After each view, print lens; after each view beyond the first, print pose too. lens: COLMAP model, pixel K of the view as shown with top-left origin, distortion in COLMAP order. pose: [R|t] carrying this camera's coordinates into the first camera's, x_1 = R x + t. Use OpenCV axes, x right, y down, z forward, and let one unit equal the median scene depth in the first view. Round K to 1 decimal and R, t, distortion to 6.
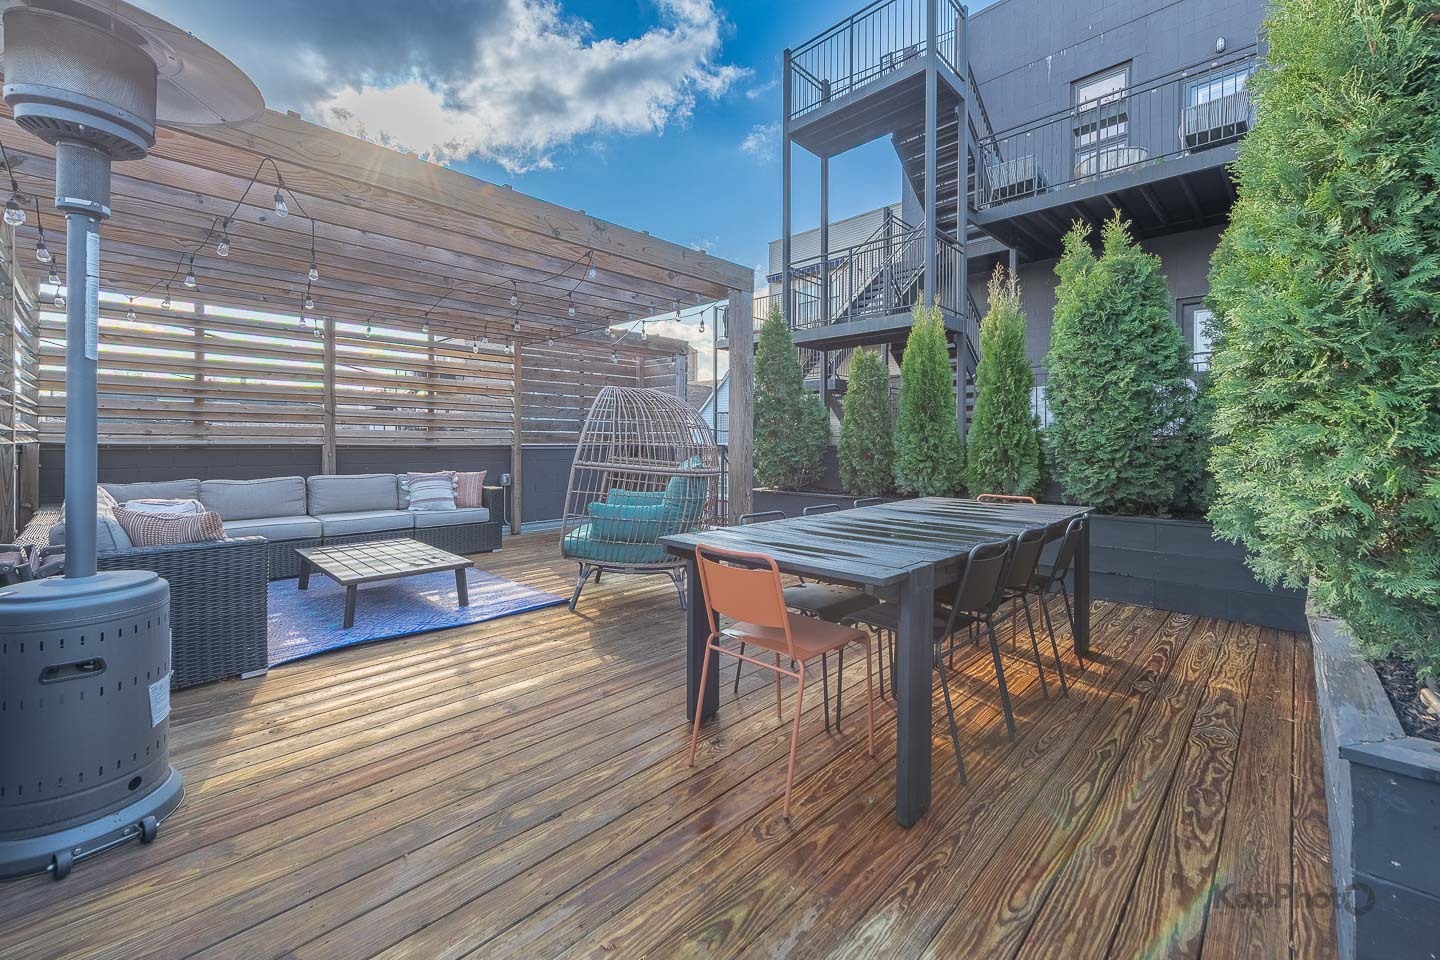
lens RADIAL K [[588.9, 0, 740.3], [0, 588.9, 436.1], [0, 0, 1]] dist [0.001214, 0.000151]
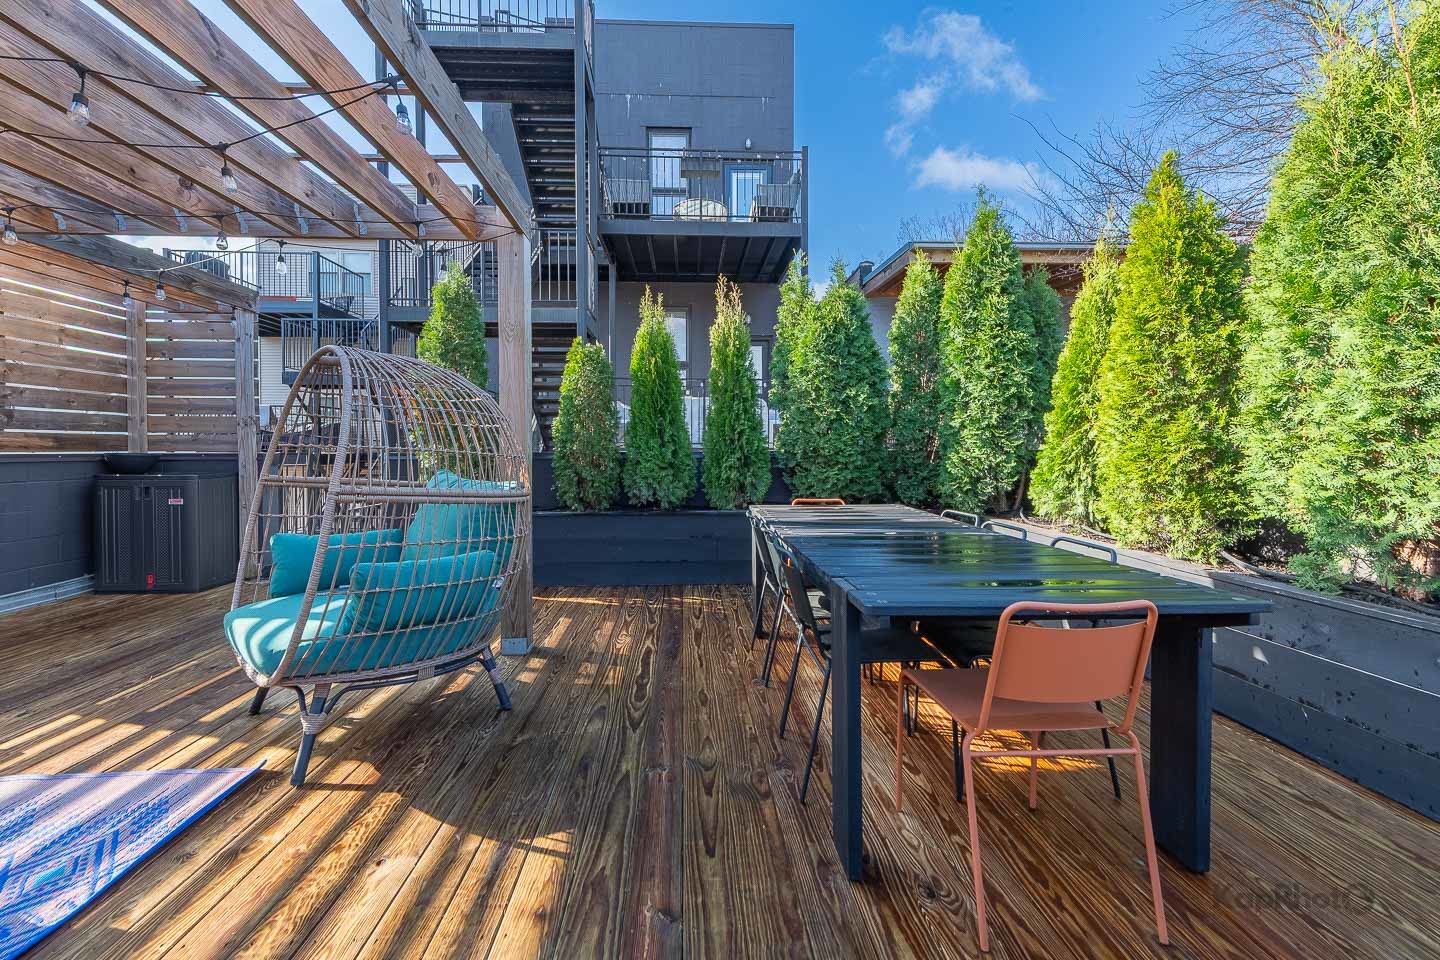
lens RADIAL K [[570.3, 0, 726.1], [0, 570.3, 454.6], [0, 0, 1]] dist [0.003323, 0.000184]
pose [[0.699820, -0.007176, 0.714283, -0.275520], [-0.007674, 0.999816, 0.017563, 0.004115], [-0.714278, -0.017772, 0.699637, 0.296867]]
